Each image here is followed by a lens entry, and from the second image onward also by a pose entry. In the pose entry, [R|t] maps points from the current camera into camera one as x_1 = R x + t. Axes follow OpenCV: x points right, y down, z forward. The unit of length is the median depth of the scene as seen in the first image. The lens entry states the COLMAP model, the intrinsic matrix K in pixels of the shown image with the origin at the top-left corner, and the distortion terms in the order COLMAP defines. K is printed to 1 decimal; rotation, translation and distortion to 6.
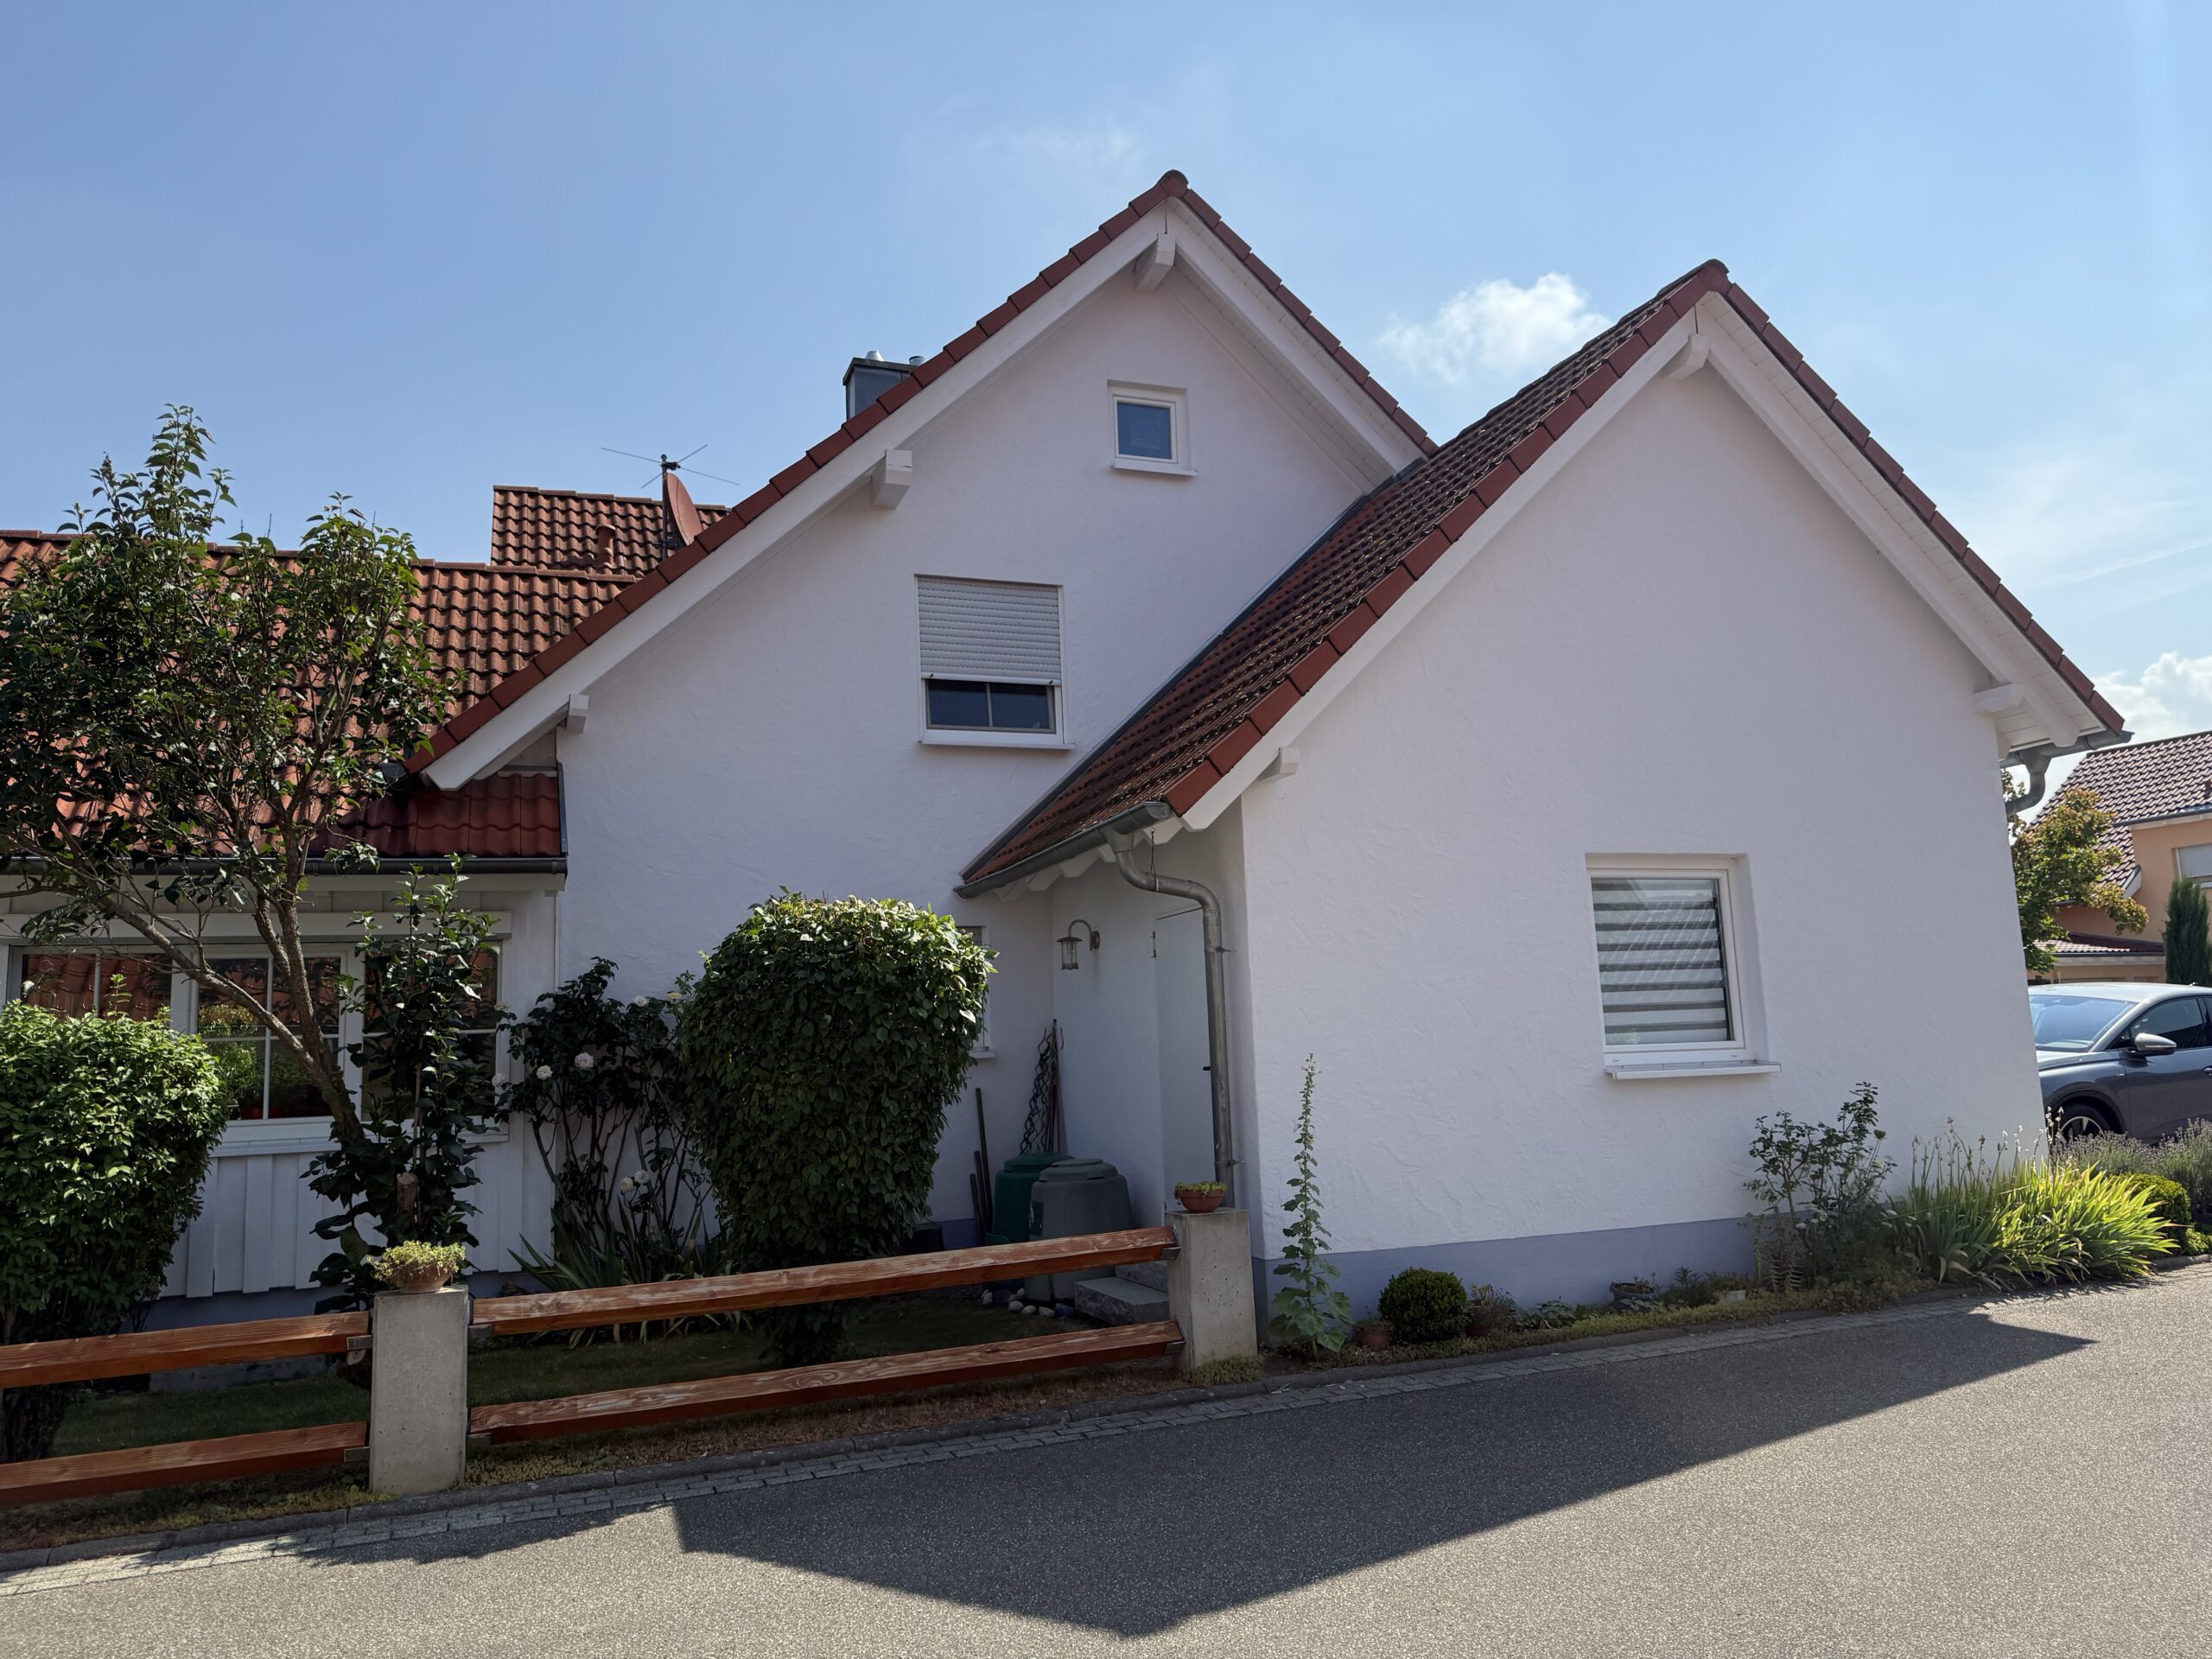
lens RADIAL K [[1497.1, 0, 1106.0], [0, 1497.1, 829.5], [0, 0, 1]] dist [0.066217, -0.072174]
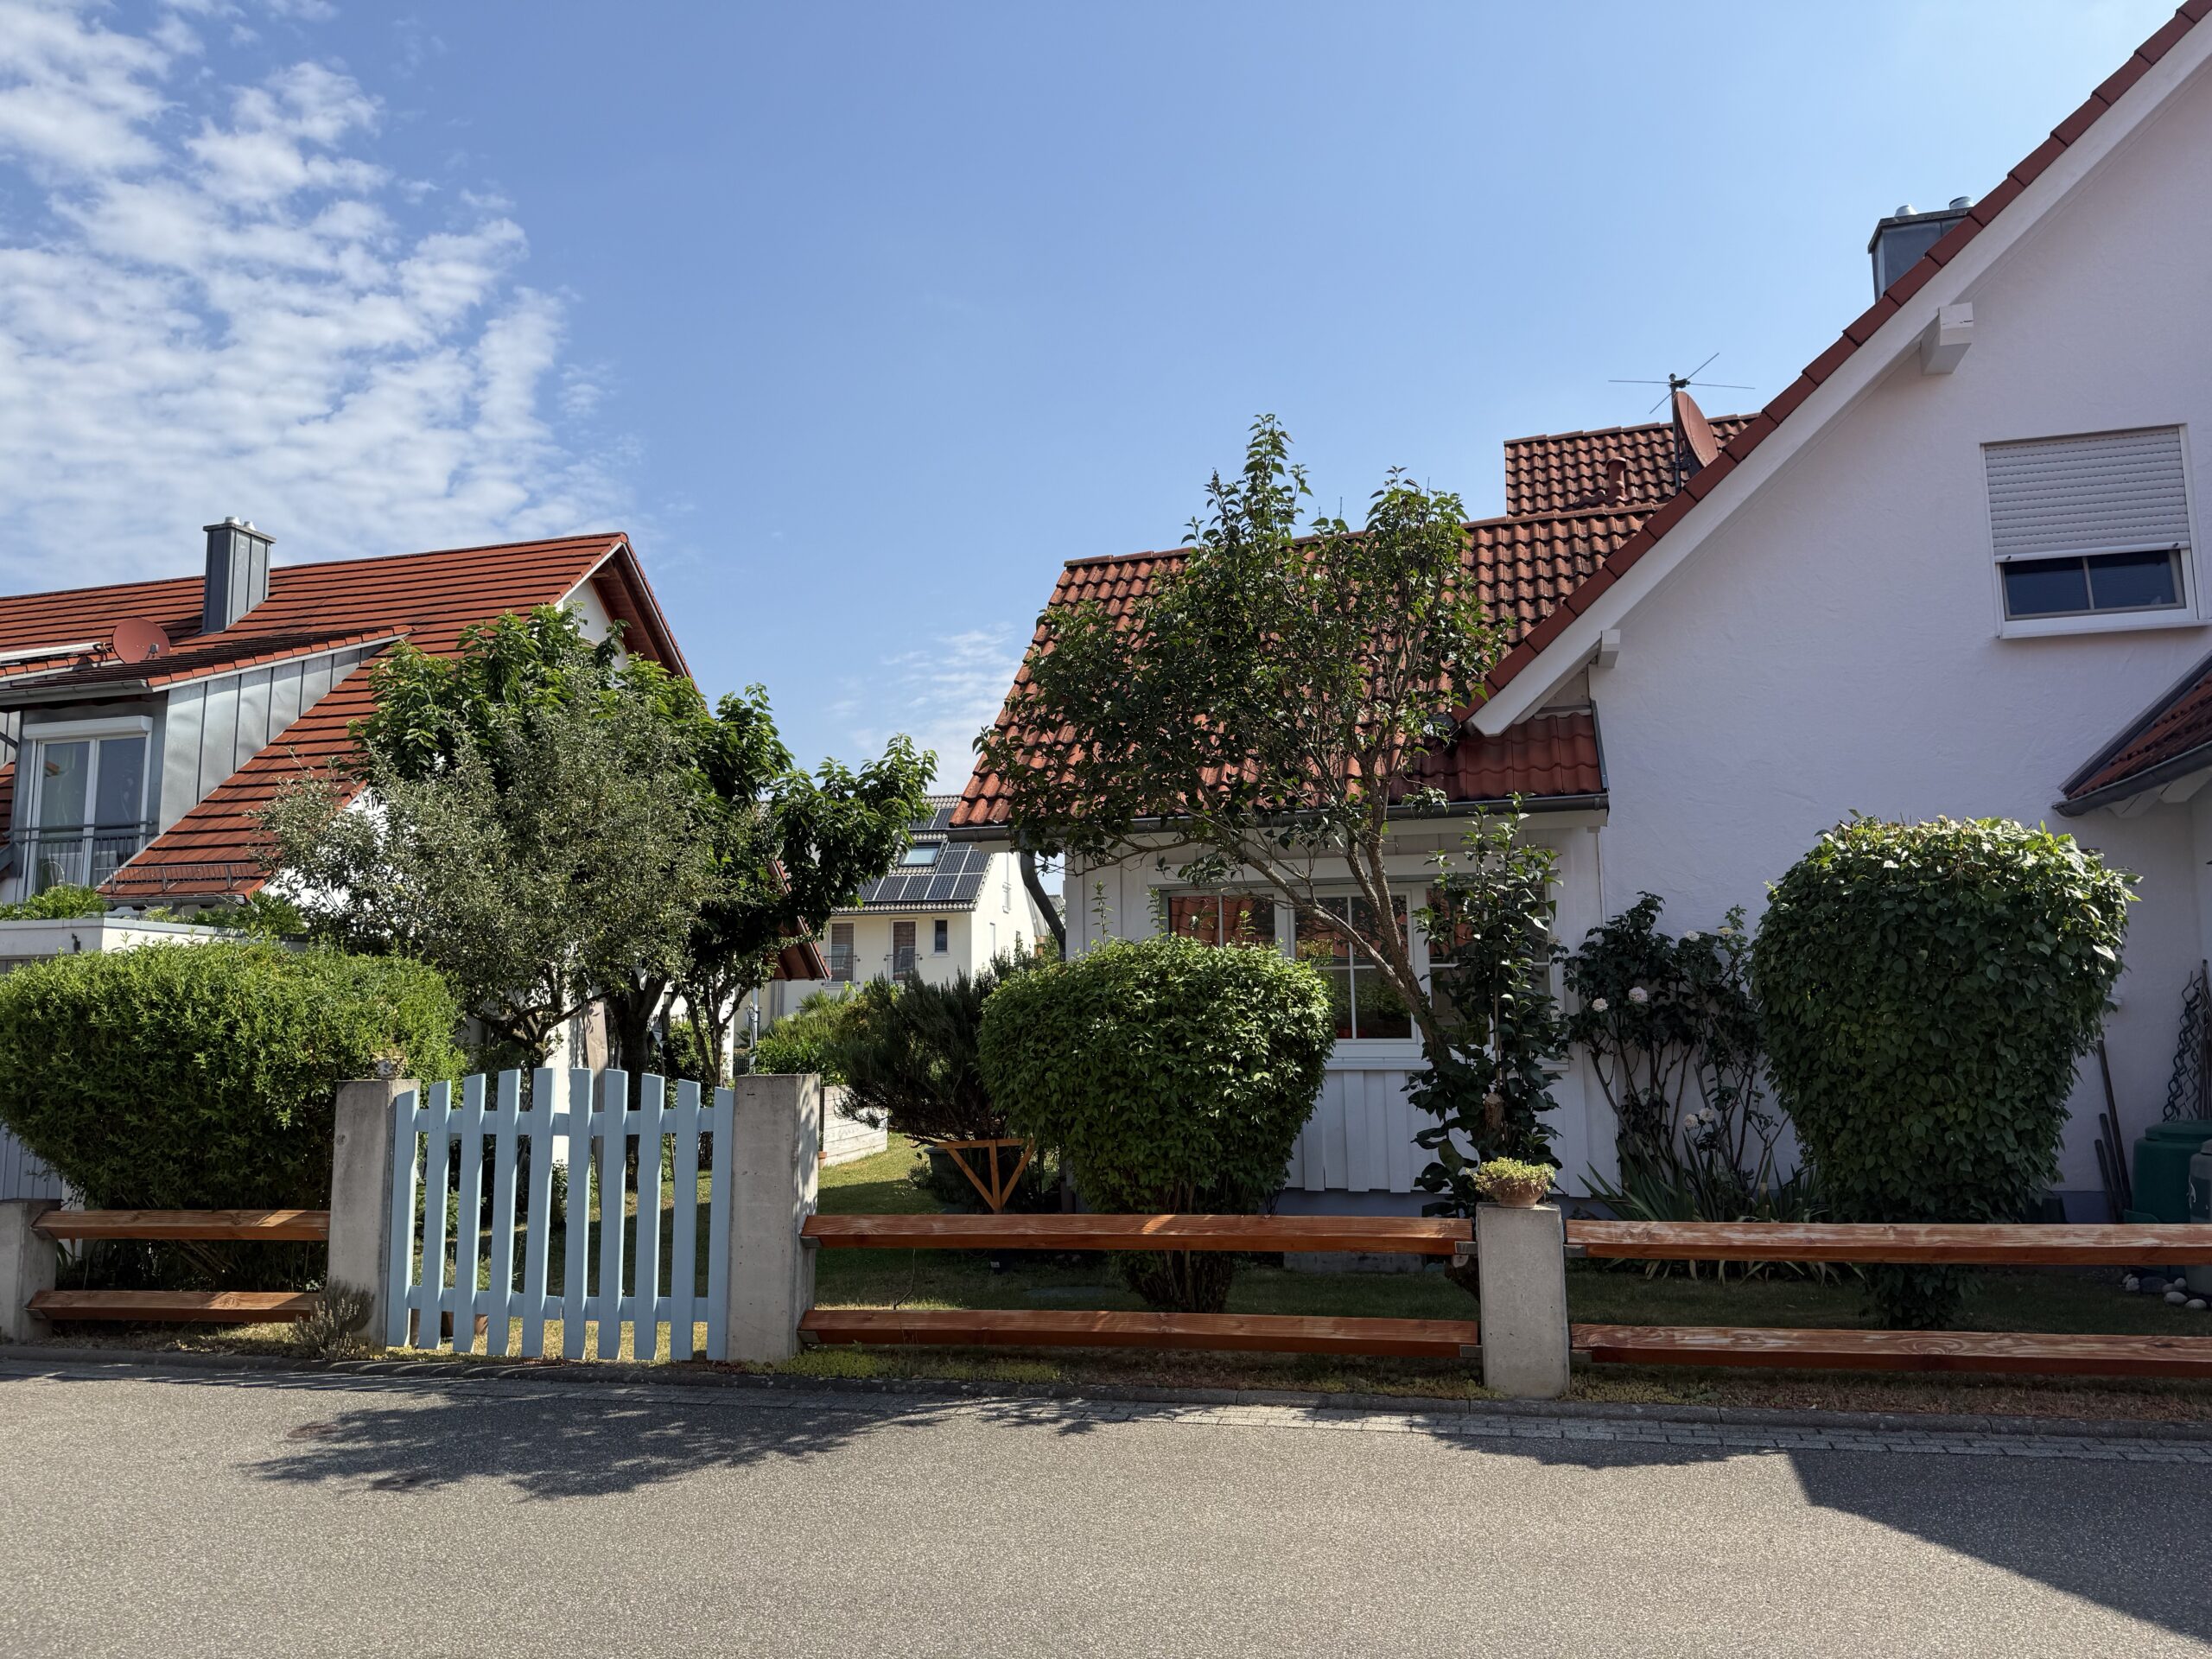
lens RADIAL K [[1487.7, 0, 1173.3], [0, 1487.7, 830.2], [0, 0, 1]] dist [0.156386, -0.265552]
pose [[0.832349, -0.042149, -0.552647, -0.052908], [0.062764, 0.997858, 0.018426, 0.007584], [0.550686, -0.050023, 0.833212, 0.002771]]
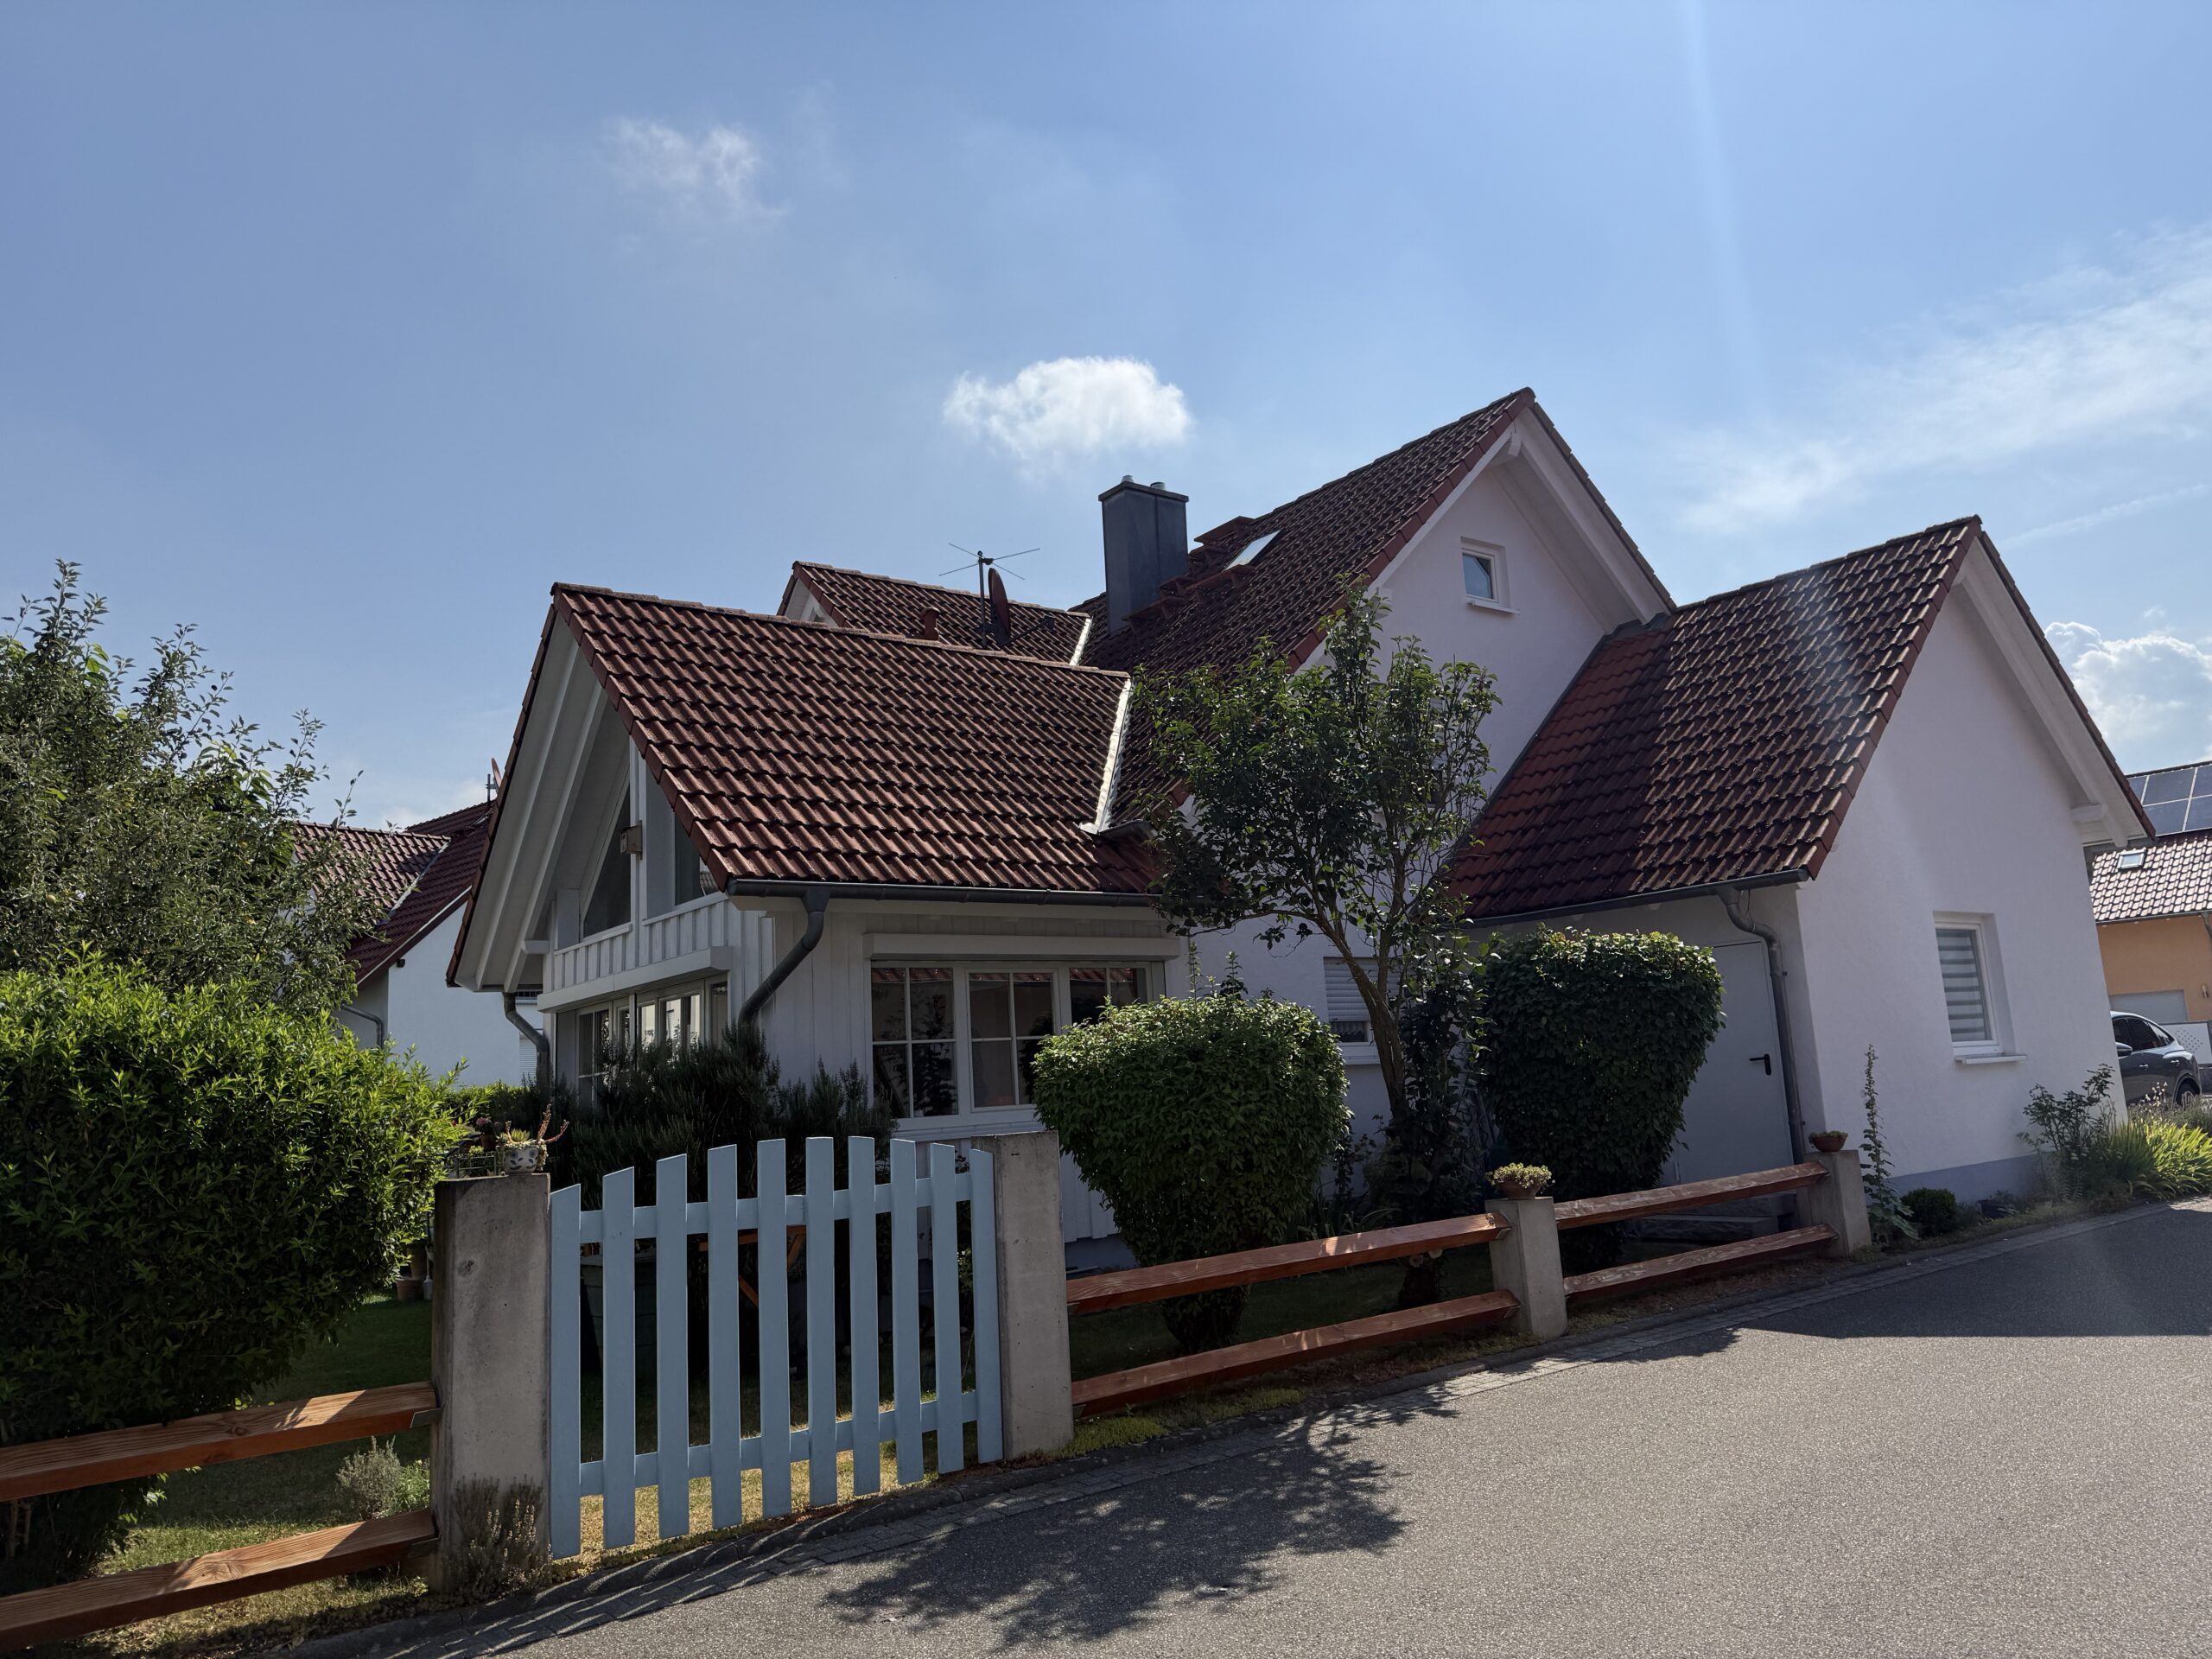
lens RADIAL K [[1562.5, 0, 1106.0], [0, 1562.5, 829.5], [0, 0, 1]] dist [0.173321, -0.325851]
pose [[0.950009, 0.029871, 0.310789, -1.211959], [-0.013913, 0.998474, -0.053438, 0.041366], [-0.311911, 0.046442, 0.948976, -0.287747]]
